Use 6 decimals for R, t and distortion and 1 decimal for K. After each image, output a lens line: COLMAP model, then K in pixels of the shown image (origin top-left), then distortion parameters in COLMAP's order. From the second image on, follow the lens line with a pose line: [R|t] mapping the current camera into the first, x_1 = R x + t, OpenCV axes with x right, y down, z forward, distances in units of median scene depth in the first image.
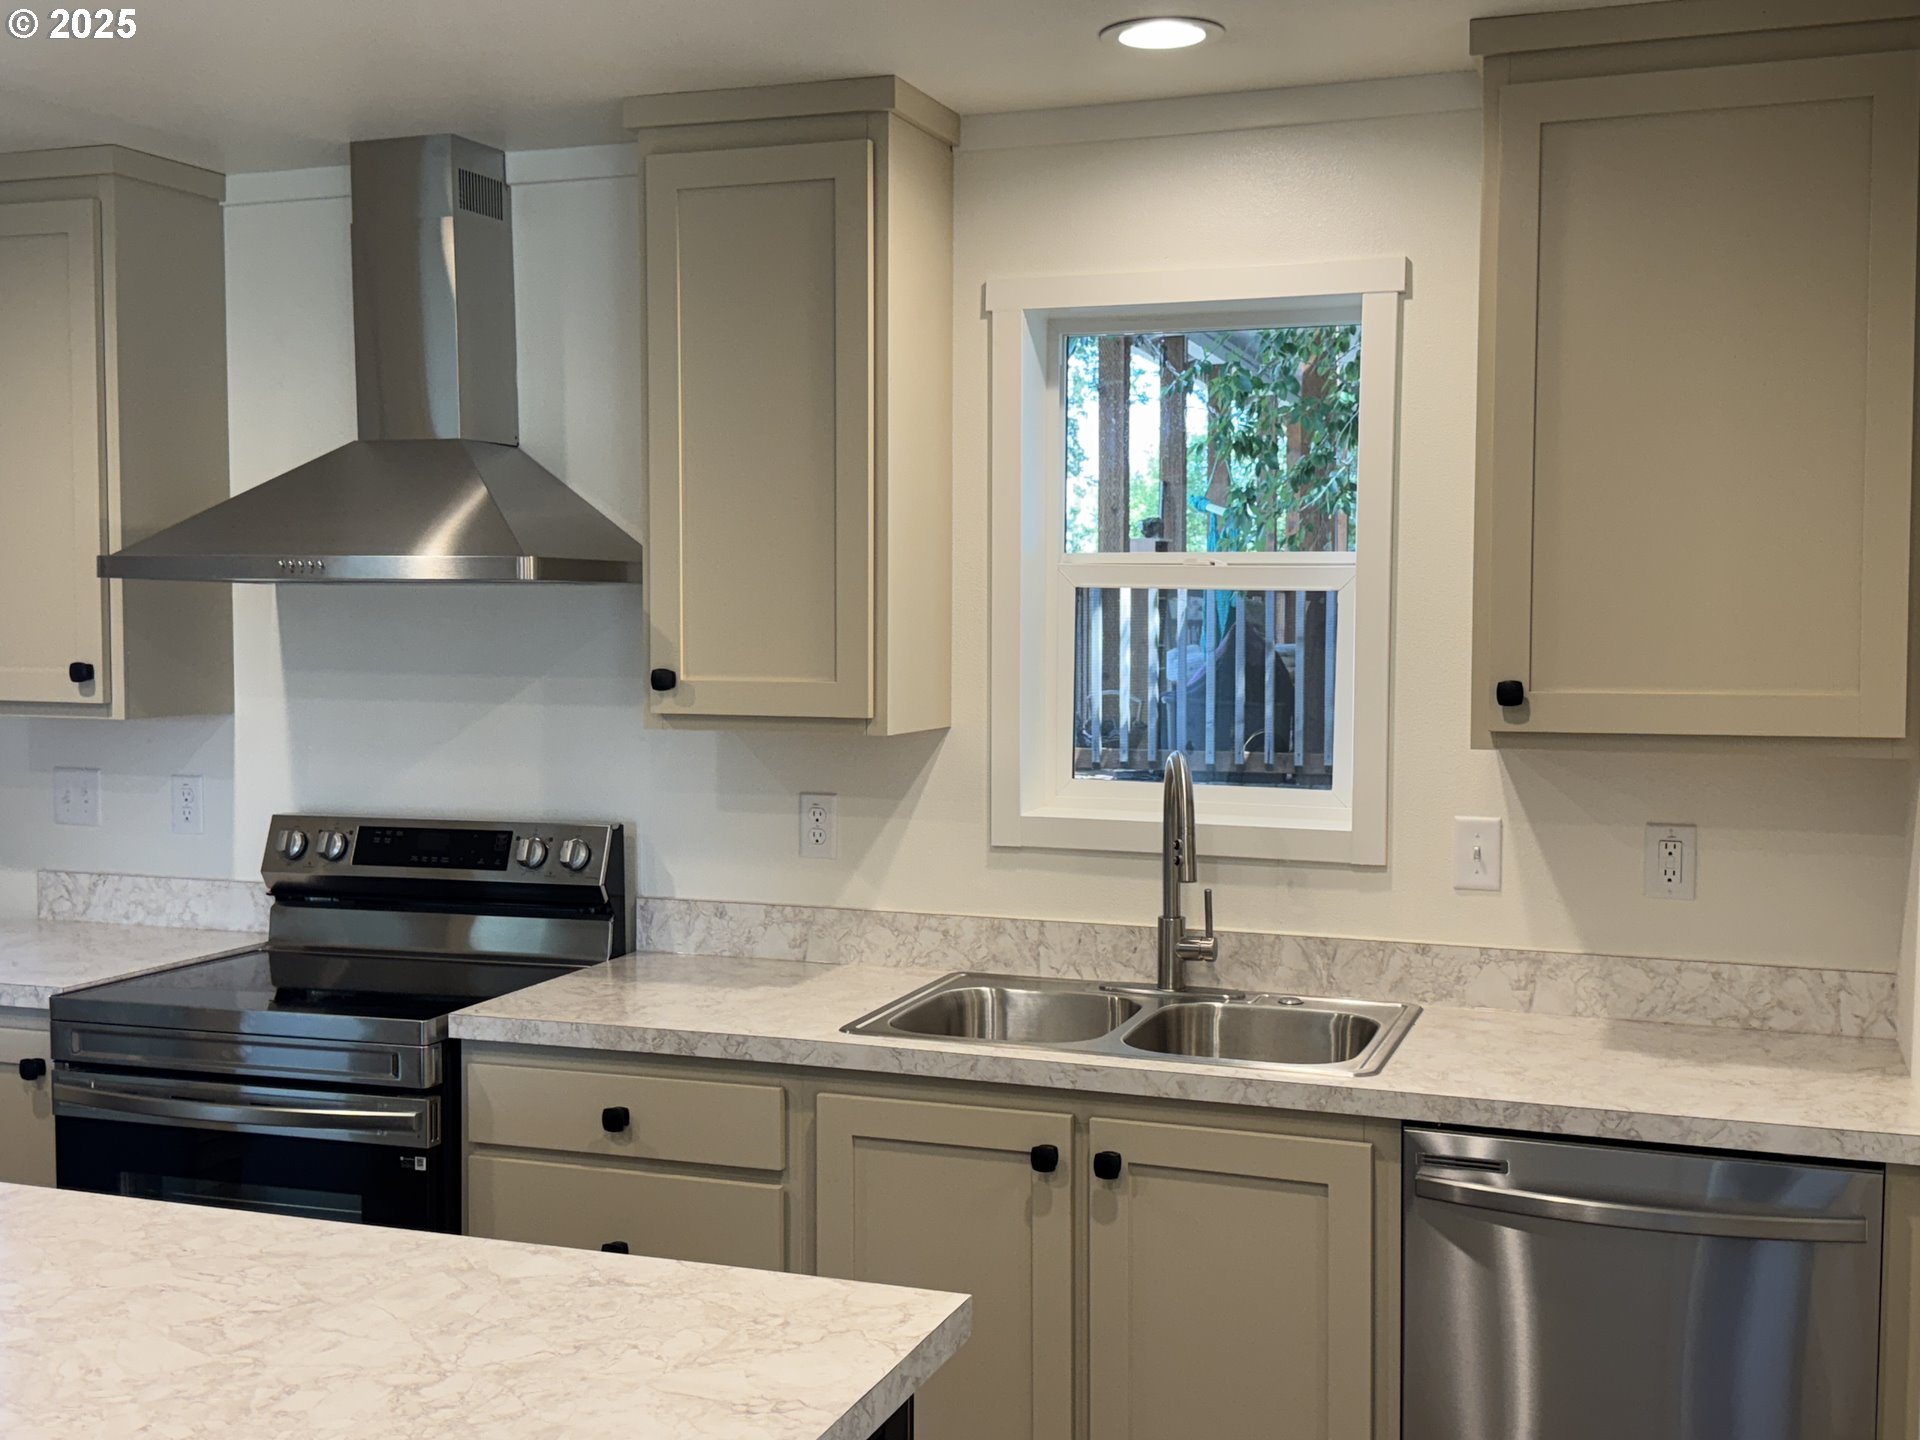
lens RADIAL K [[2159.9, 0, 957.5], [0, 2159.9, 669.9], [0, 0, 1]] dist [-0.056209, 0.000000]
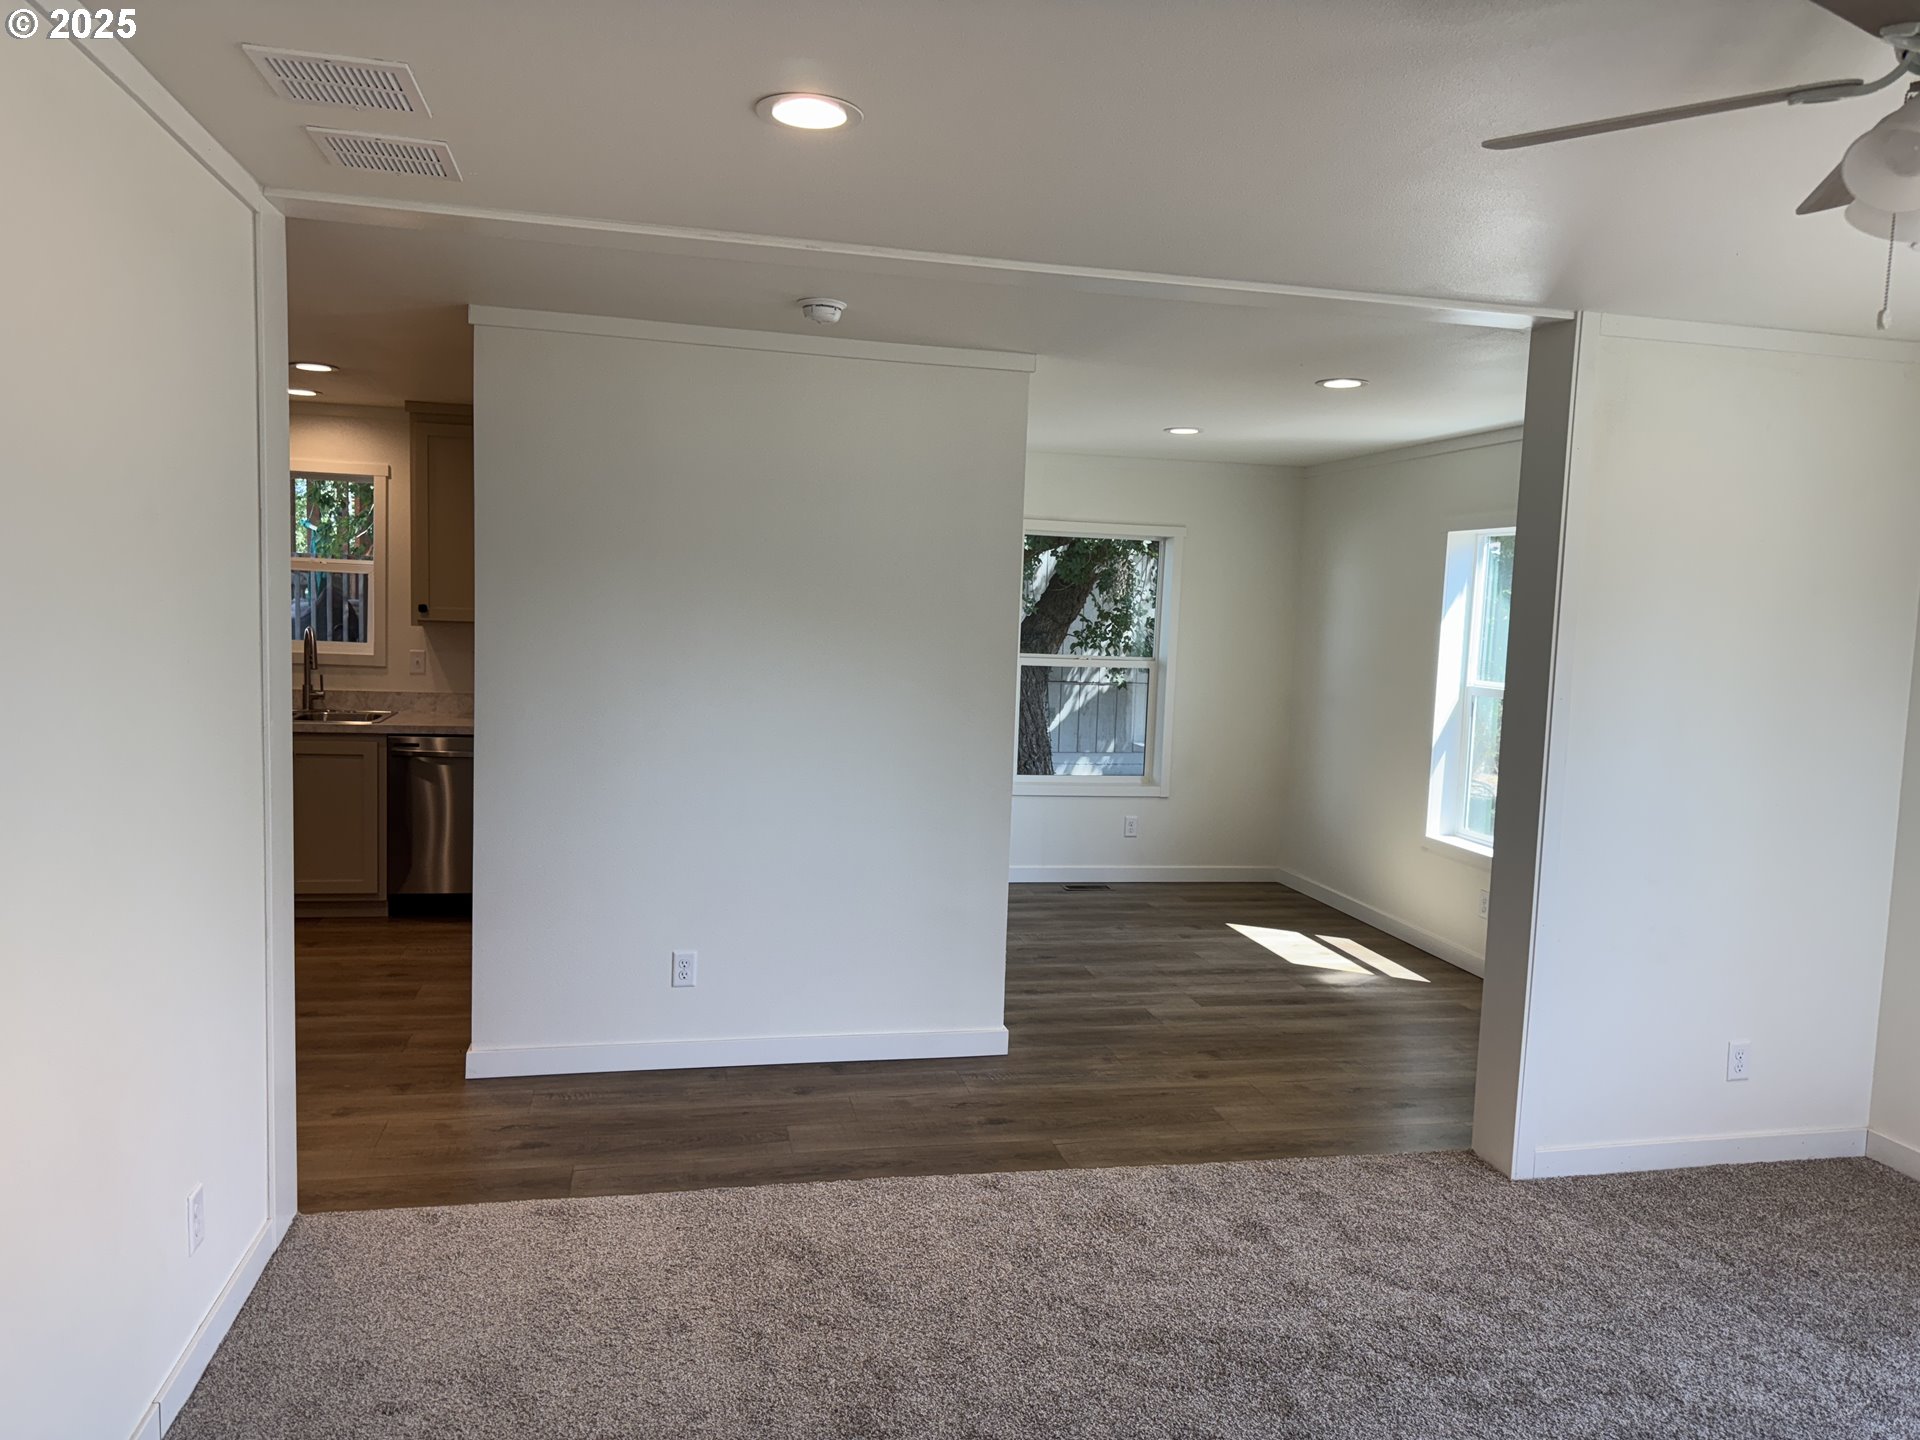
lens RADIAL K [[1367.5, 0, 957.4], [0, 1367.5, 728.7], [0, 0, 1]] dist [0.026051, -0.023534]
pose [[0.847507, -0.028620, 0.530012, -0.148488], [-0.010373, 0.997462, 0.070448, 0.034474], [-0.530683, -0.065203, 0.845059, -1.081952]]
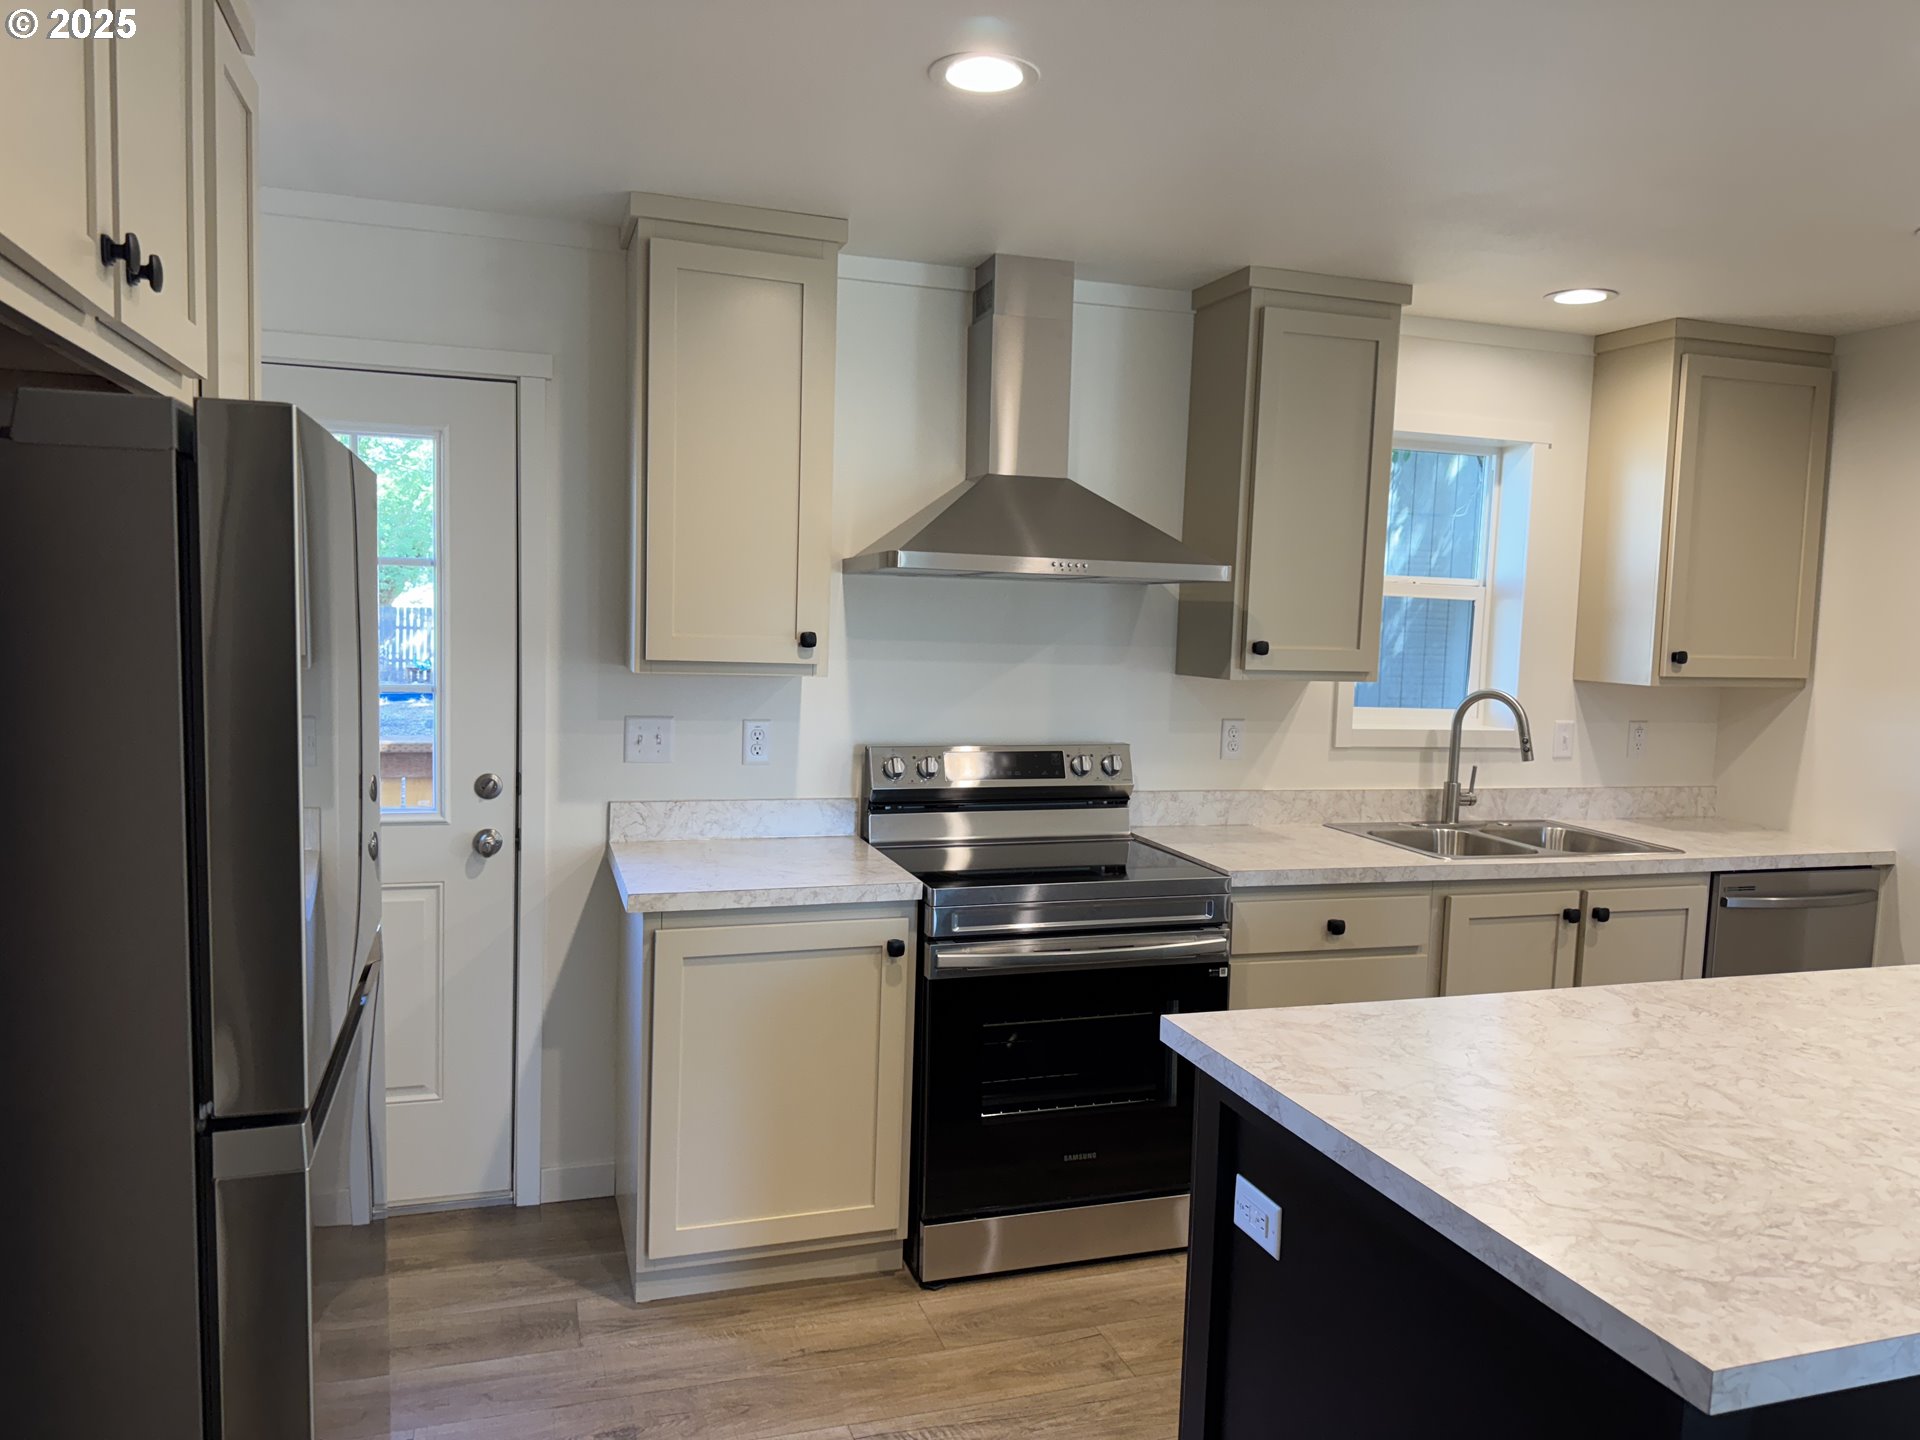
lens RADIAL K [[1367.5, 0, 938.2], [0, 1367.5, 728.3], [0, 0, 1]] dist [0.026051, -0.023534]
pose [[0.798354, -0.028698, 0.601505, -0.941027], [-0.005527, 0.998473, 0.054973, 0.010211], [-0.602163, -0.047212, 0.796976, 0.340301]]
